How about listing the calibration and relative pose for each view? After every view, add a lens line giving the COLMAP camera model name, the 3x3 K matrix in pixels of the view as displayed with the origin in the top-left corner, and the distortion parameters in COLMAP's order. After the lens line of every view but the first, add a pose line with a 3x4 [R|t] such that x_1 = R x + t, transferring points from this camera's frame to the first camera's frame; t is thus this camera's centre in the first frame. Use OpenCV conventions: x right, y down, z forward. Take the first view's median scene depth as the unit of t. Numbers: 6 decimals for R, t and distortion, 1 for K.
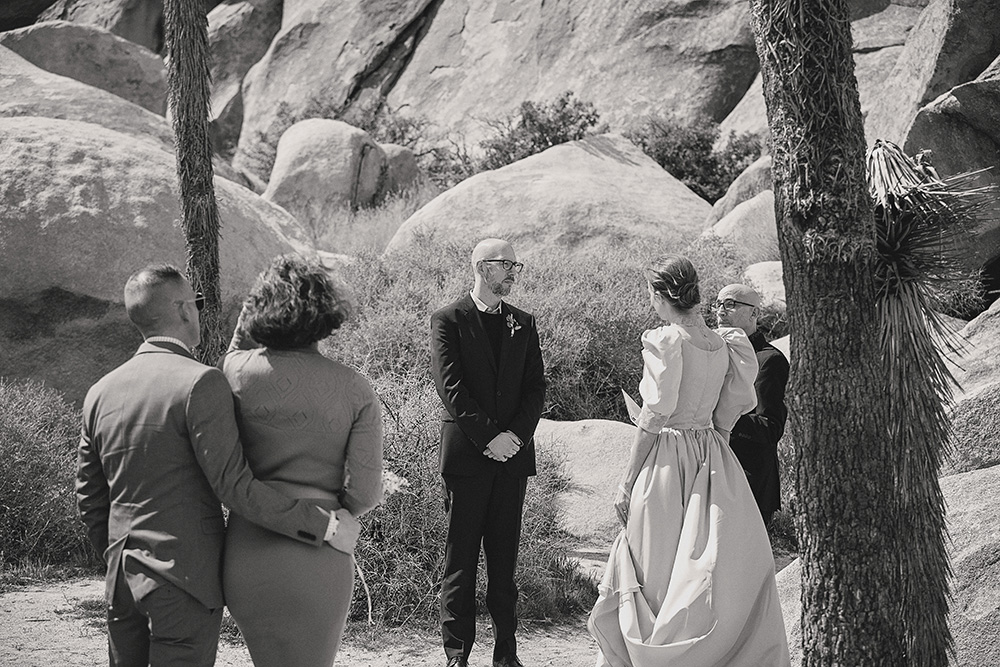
lens RADIAL K [[2301.4, 0, 500.1], [0, 2301.4, 333.5], [0, 0, 1]] dist [0.015994, 0.000000]
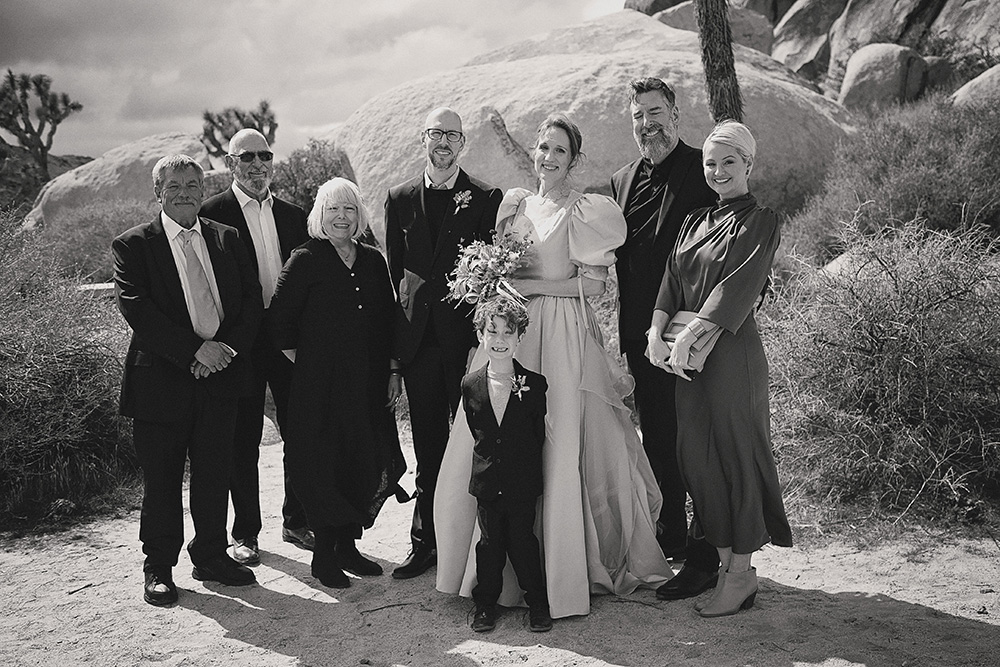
lens RADIAL K [[1272.8, 0, 497.6], [0, 1272.8, 329.2], [0, 0, 1]] dist [0.142211, 0.000000]
pose [[0.926714, -0.031111, -0.374478, 0.000651], [0.067158, 0.994234, 0.083597, 0.001245], [0.369718, -0.102620, 0.923460, 0.141174]]
